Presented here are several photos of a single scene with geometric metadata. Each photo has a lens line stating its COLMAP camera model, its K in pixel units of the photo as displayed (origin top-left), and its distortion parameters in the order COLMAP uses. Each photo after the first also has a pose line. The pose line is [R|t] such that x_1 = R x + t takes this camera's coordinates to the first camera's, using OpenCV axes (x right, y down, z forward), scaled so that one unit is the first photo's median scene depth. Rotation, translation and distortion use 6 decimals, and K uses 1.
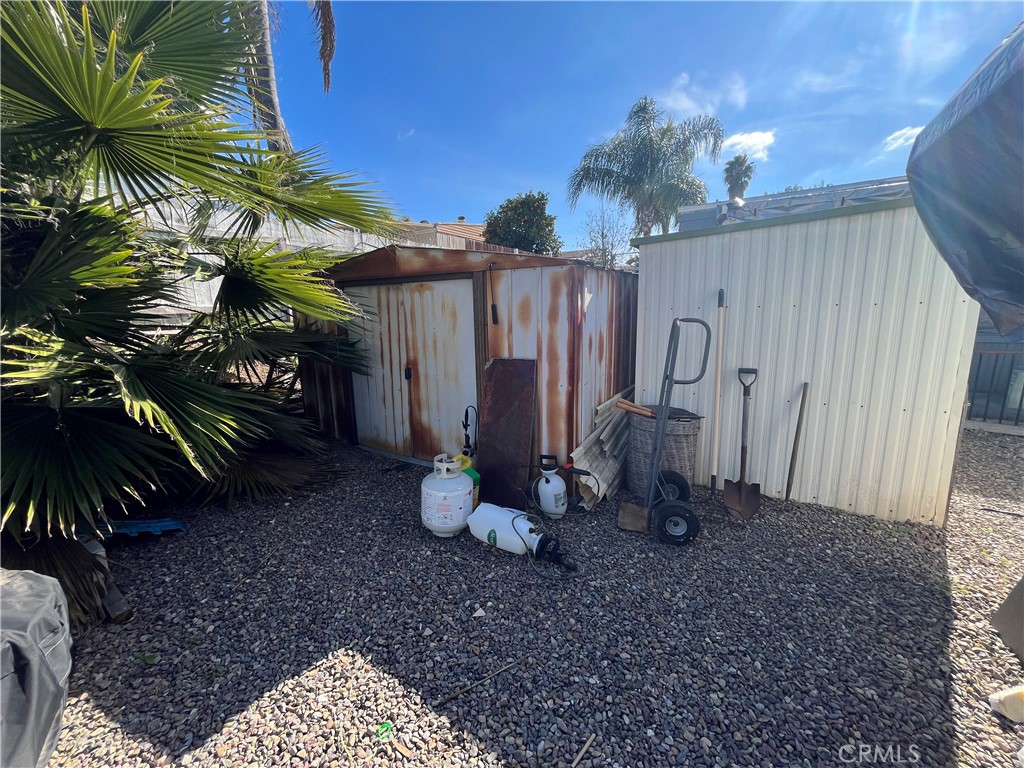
lens RADIAL K [[413.4, 0, 513.2], [0, 413.4, 381.2], [0, 0, 1]] dist [-0.002729, 0.000735]
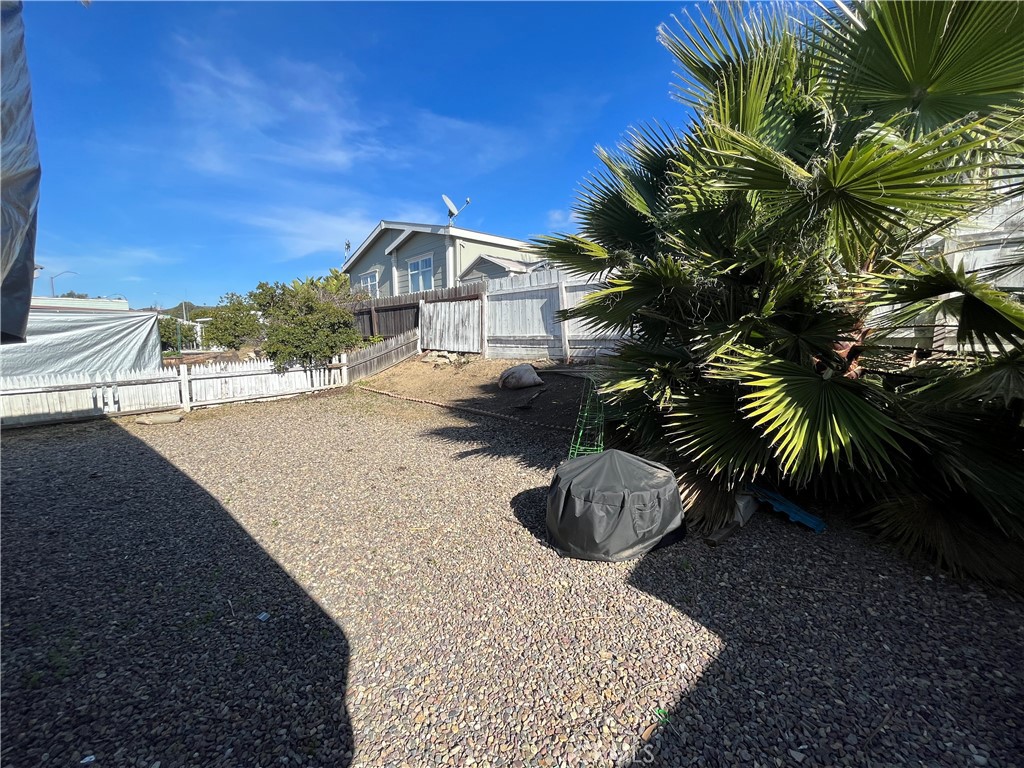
lens RADIAL K [[413.4, 0, 513.1], [0, 413.4, 382.9], [0, 0, 1]] dist [-0.002729, 0.000735]
pose [[-0.214545, 0.131050, -0.967883, 0.458765], [-0.166484, 0.971549, 0.168450, -0.092351], [0.962421, 0.197277, -0.186623, 0.401776]]
